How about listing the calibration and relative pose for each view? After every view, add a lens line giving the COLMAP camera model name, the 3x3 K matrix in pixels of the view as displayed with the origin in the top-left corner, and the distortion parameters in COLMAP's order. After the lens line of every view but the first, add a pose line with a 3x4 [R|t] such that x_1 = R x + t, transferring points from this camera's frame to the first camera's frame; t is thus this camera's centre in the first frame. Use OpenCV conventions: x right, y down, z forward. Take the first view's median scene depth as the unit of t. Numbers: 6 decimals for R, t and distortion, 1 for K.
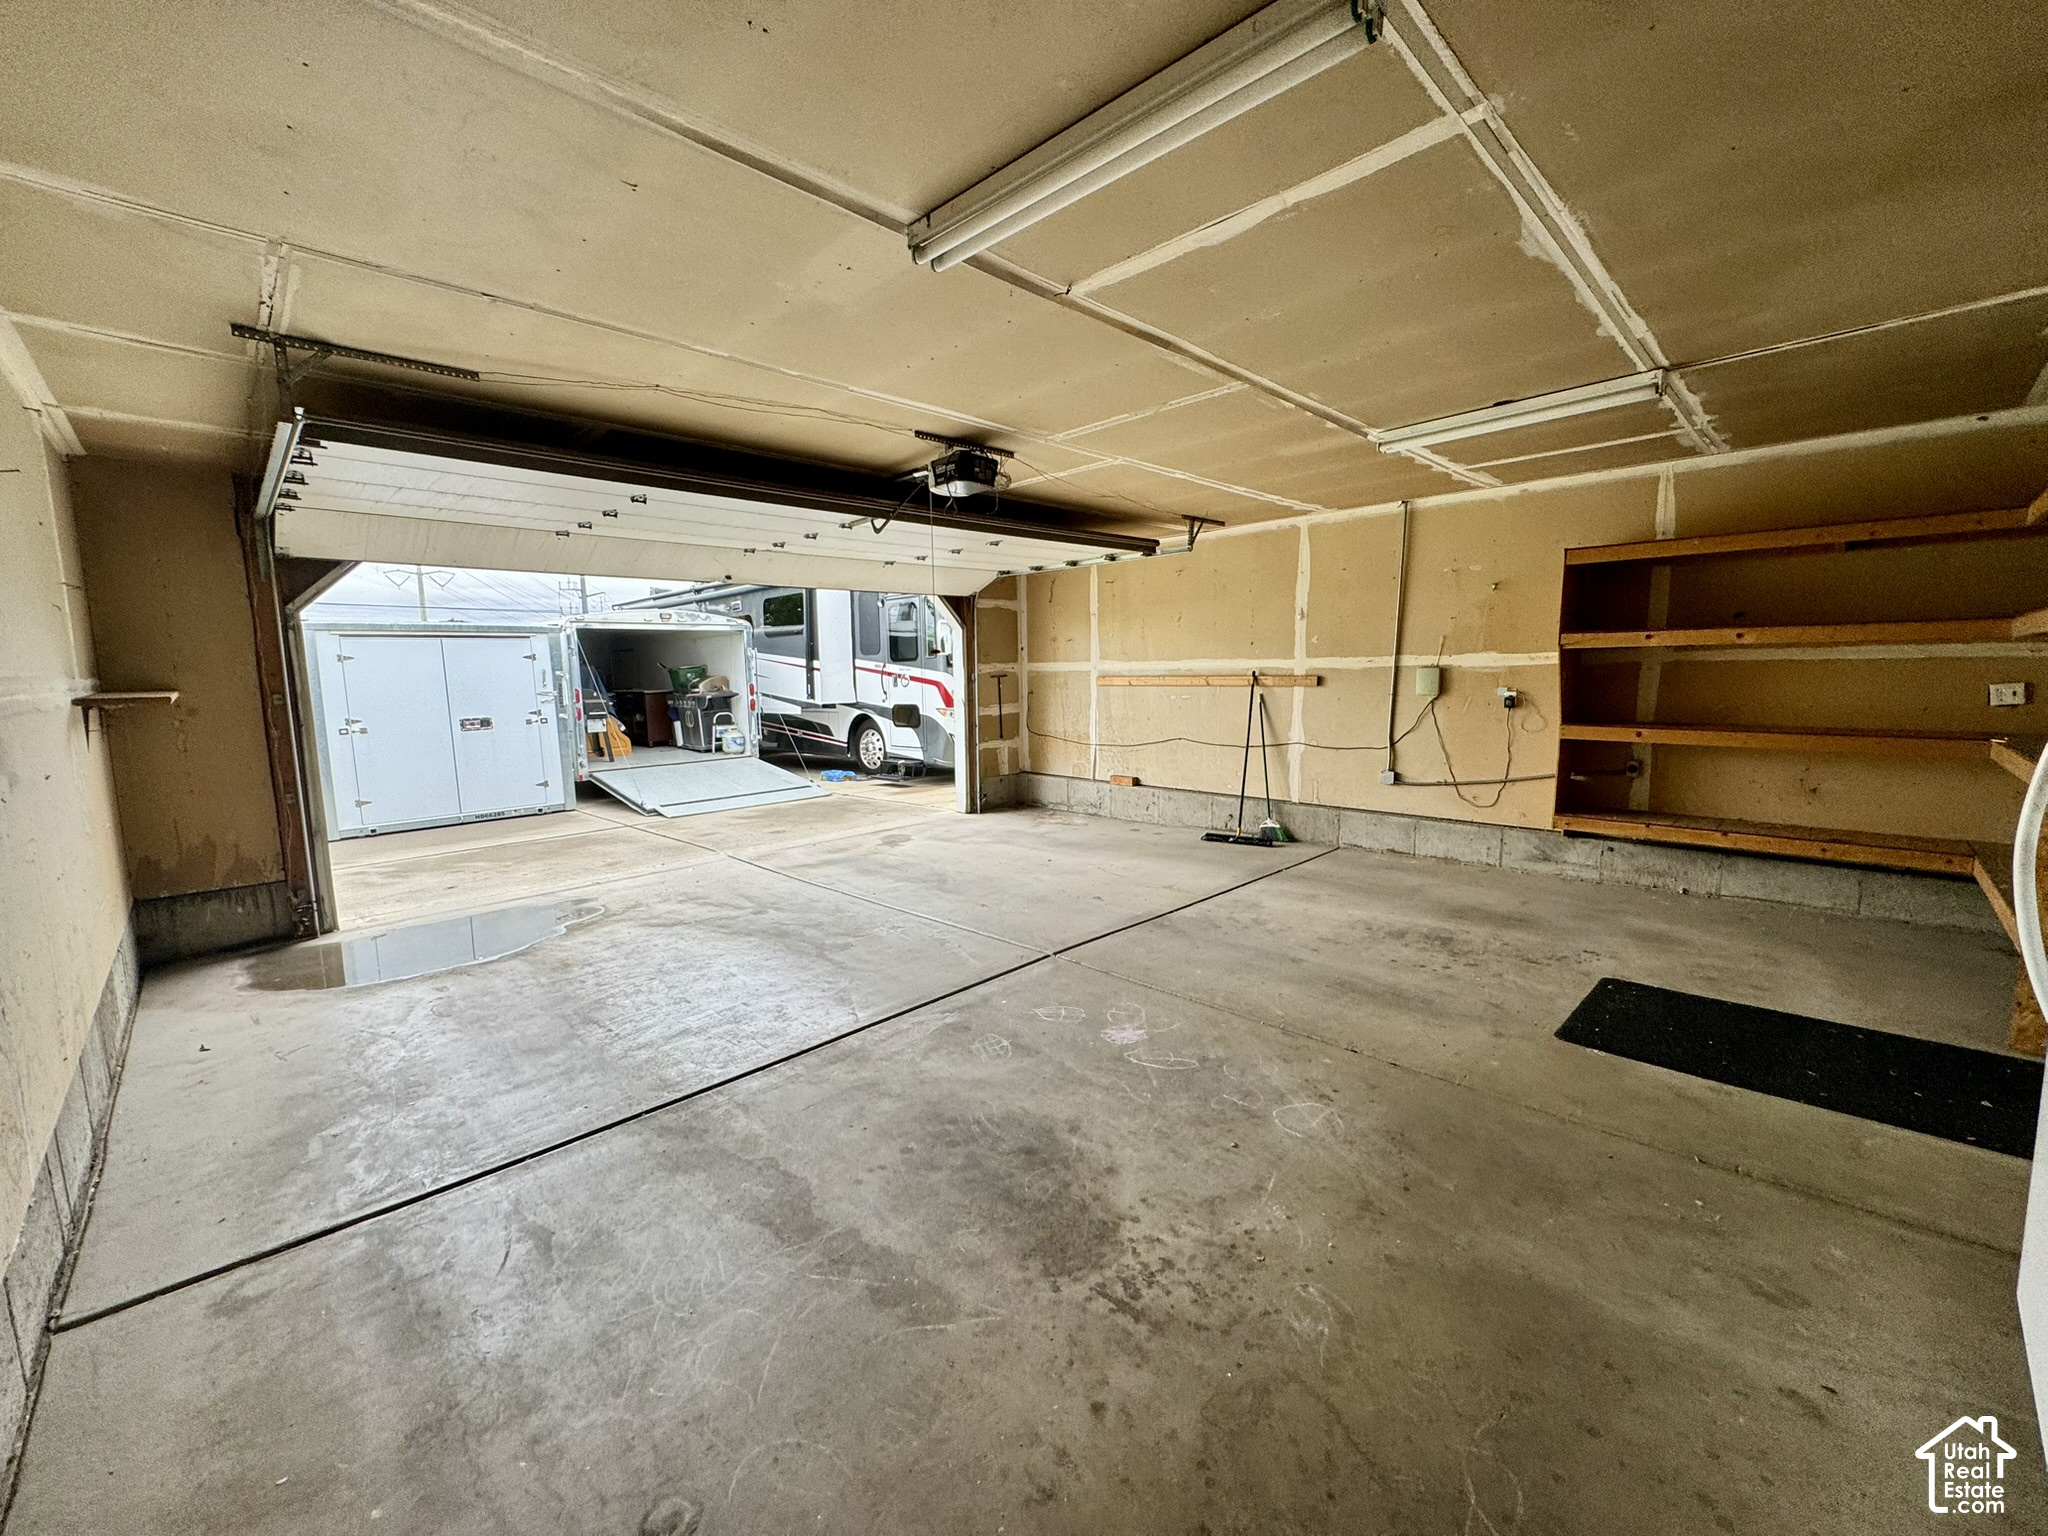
lens RADIAL K [[813.8, 0, 1024.0], [0, 813.8, 768.0], [0, 0, 1]] dist [0.000004, -0.000073]
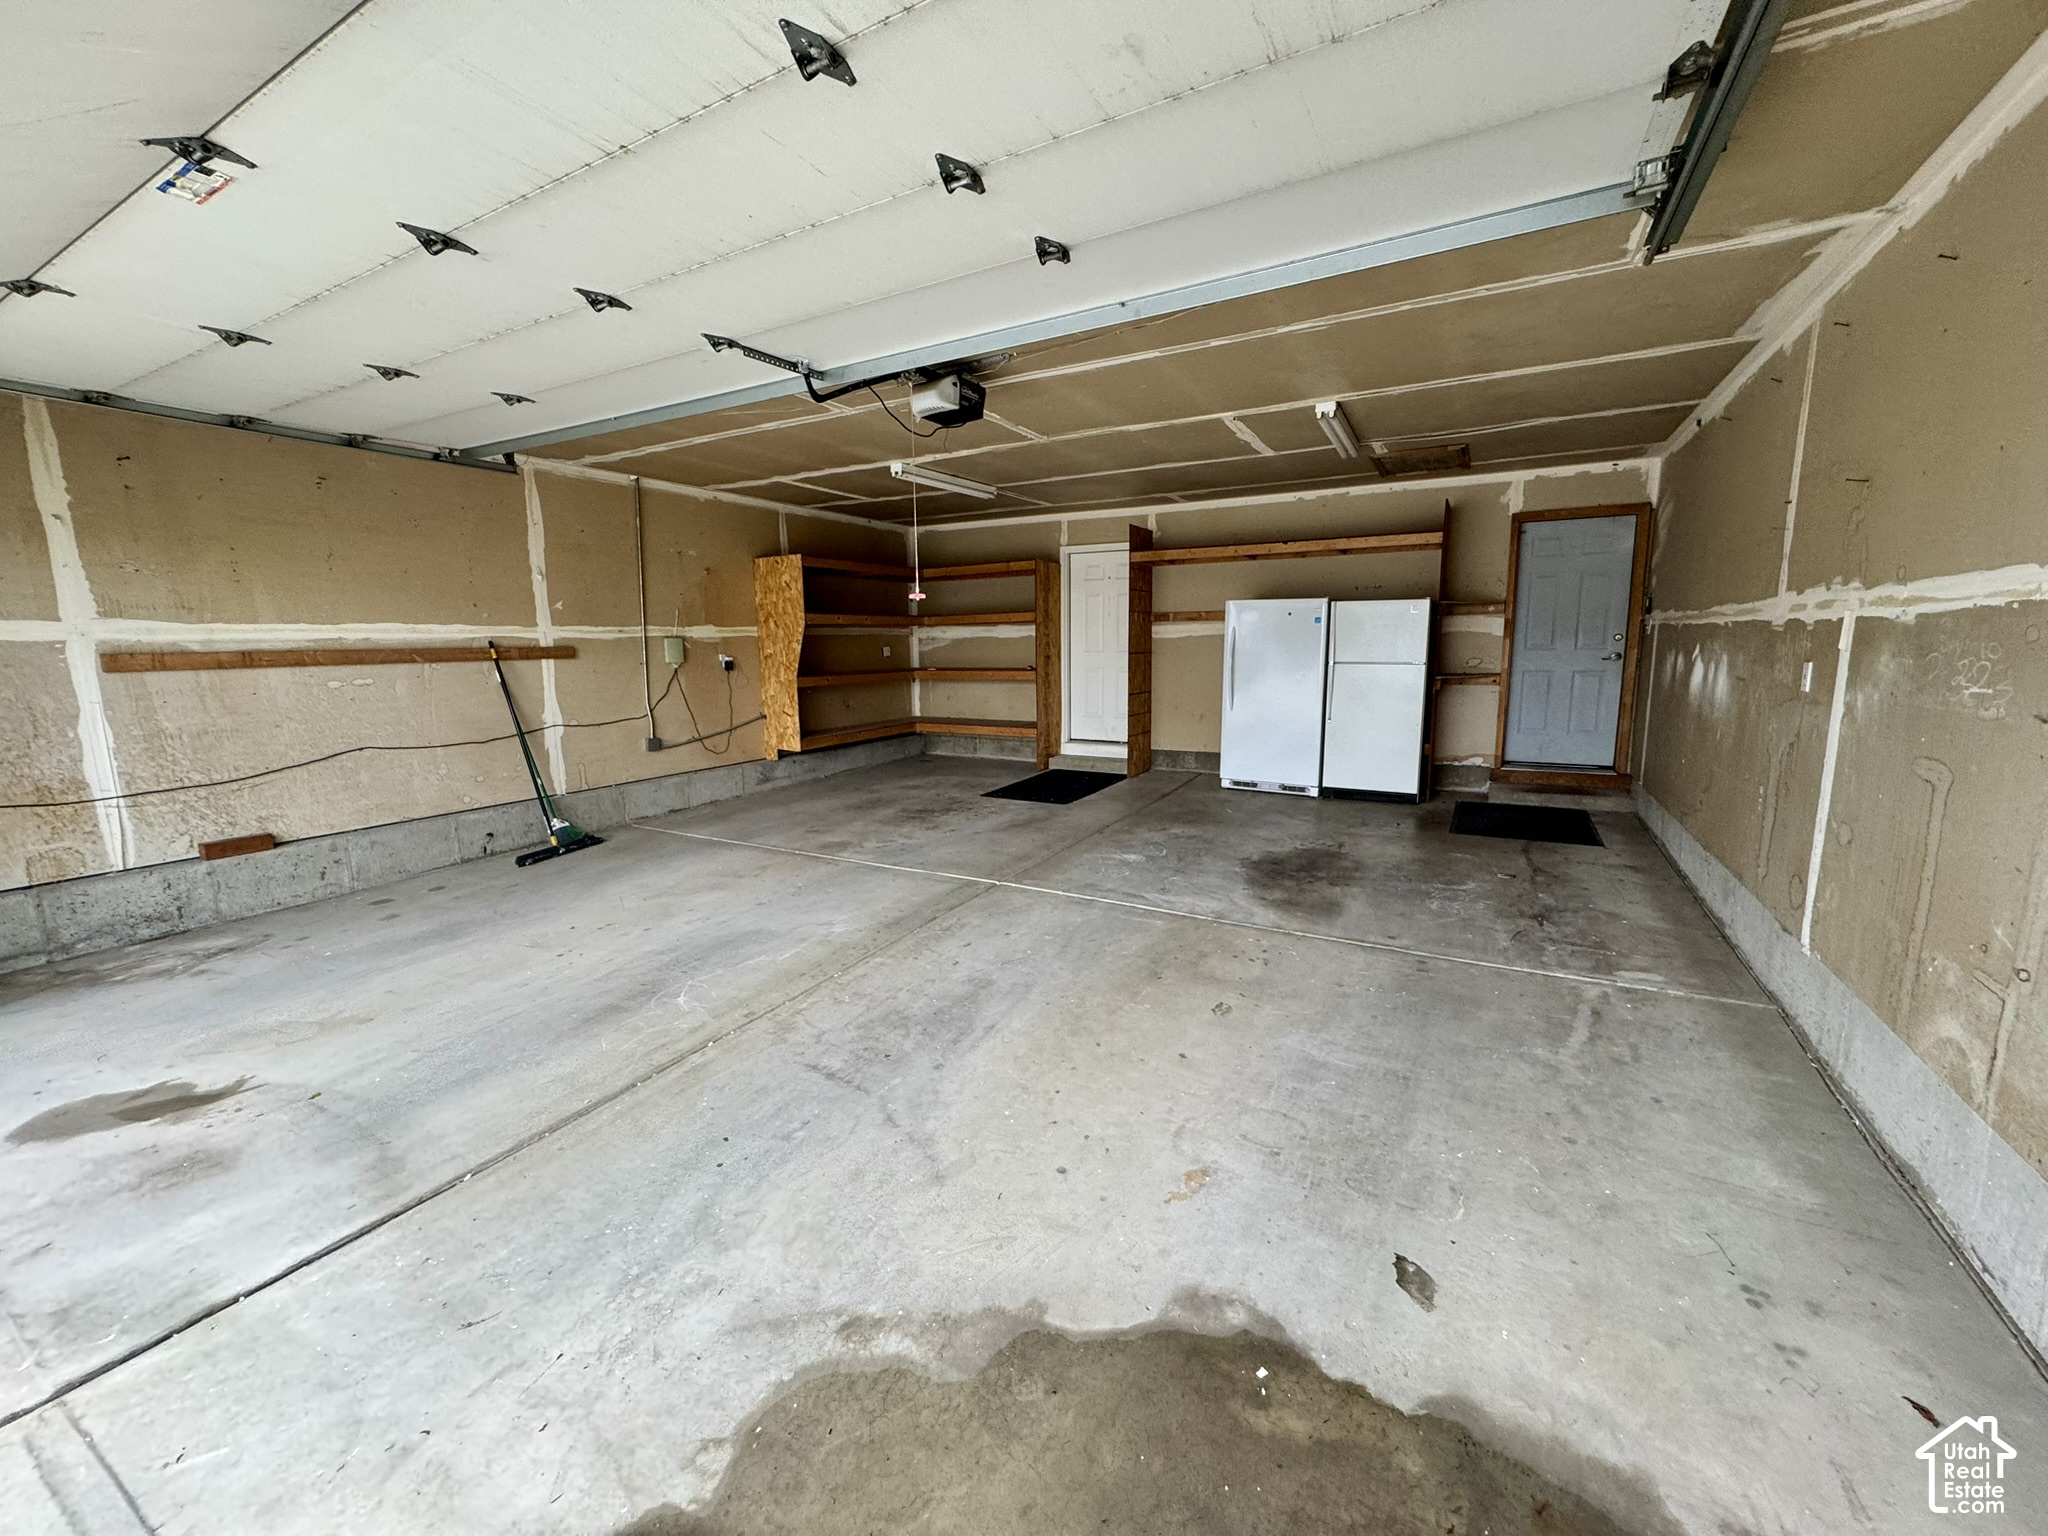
lens RADIAL K [[813.8, 0, 1024.0], [0, 813.8, 768.0], [0, 0, 1]] dist [0.000004, -0.000073]
pose [[-0.272352, -0.130551, 0.953300, -0.702639], [0.136115, 0.975562, 0.172487, -0.076358], [-0.952521, 0.176736, -0.247927, 0.846049]]
